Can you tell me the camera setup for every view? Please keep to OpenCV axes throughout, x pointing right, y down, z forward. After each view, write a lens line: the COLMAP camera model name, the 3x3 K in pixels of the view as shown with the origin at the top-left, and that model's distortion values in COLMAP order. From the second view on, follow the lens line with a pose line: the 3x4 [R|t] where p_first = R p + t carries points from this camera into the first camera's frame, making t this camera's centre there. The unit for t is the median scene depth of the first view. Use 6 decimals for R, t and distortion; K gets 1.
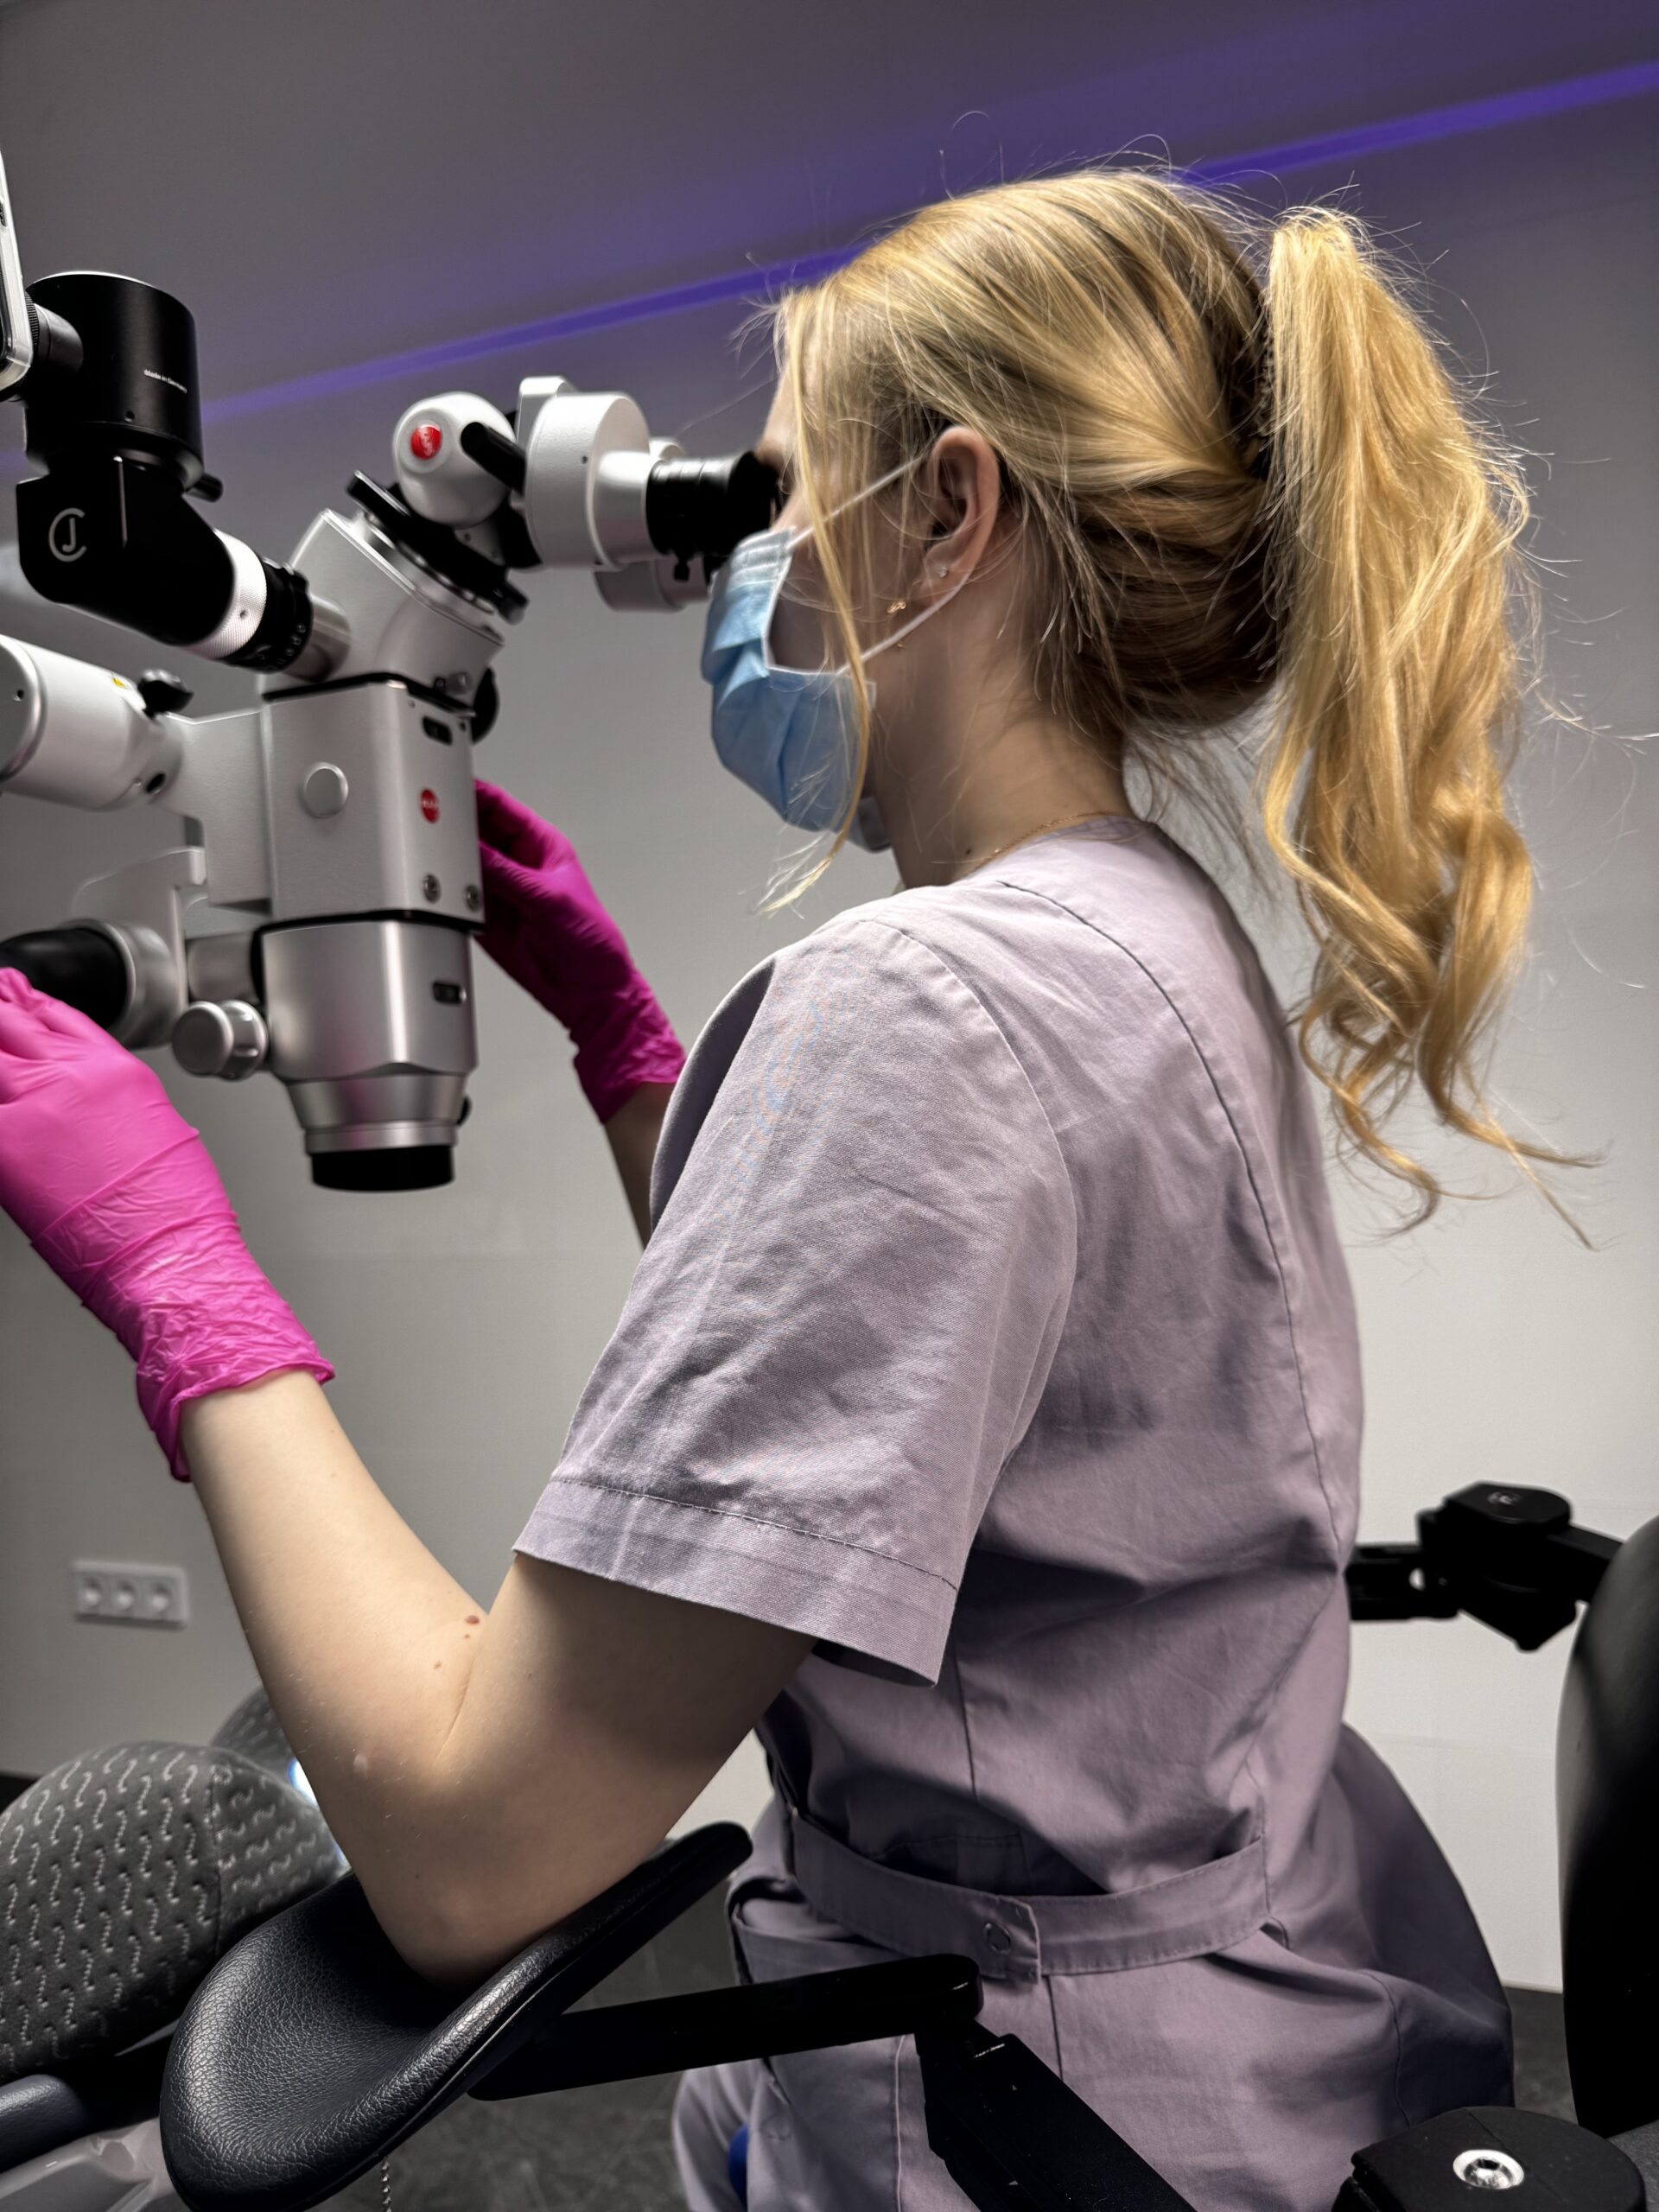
lens RADIAL K [[1529.1, 0, 829.8], [0, 1529.1, 1103.2], [0, 0, 1]] dist [-0.096767, 0.025664]
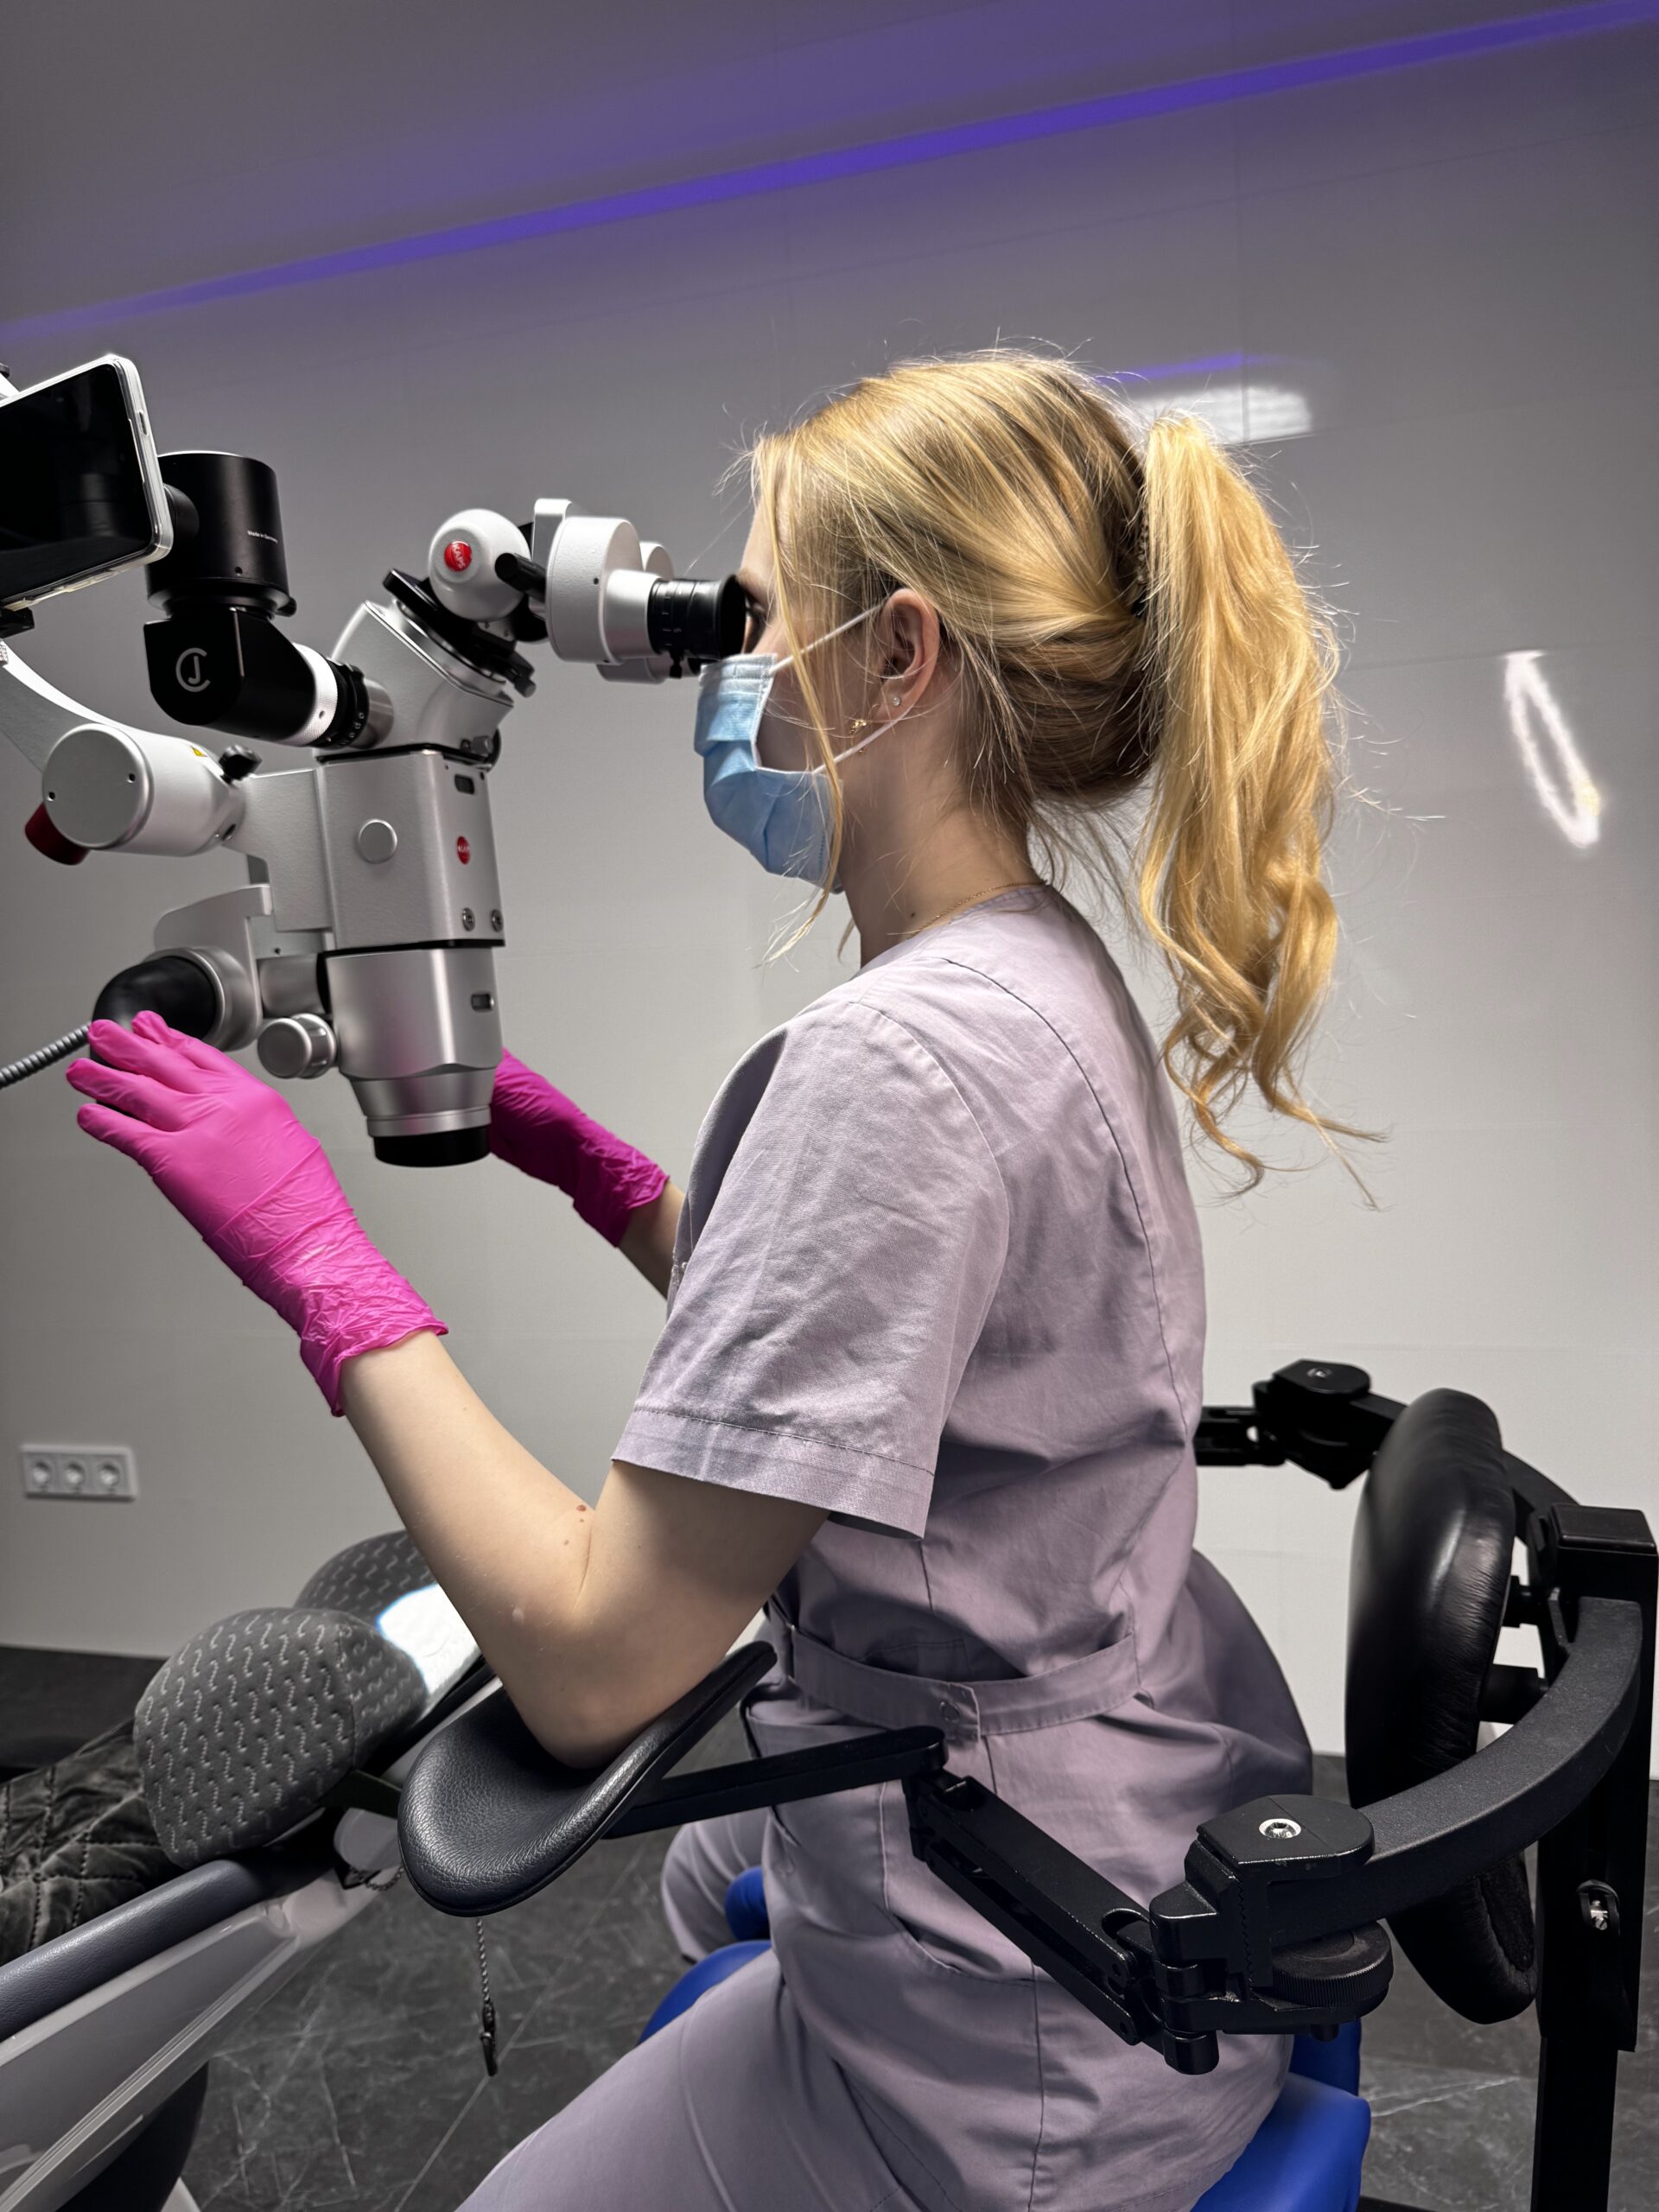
lens RADIAL K [[1529.1, 0, 829.7], [0, 1529.1, 1099.3], [0, 0, 1]] dist [-0.096767, 0.025664]
pose [[0.996104, -0.022280, 0.085321, -0.100677], [0.013803, 0.995022, 0.098695, -0.144064], [-0.087096, -0.097133, 0.991453, -0.318571]]
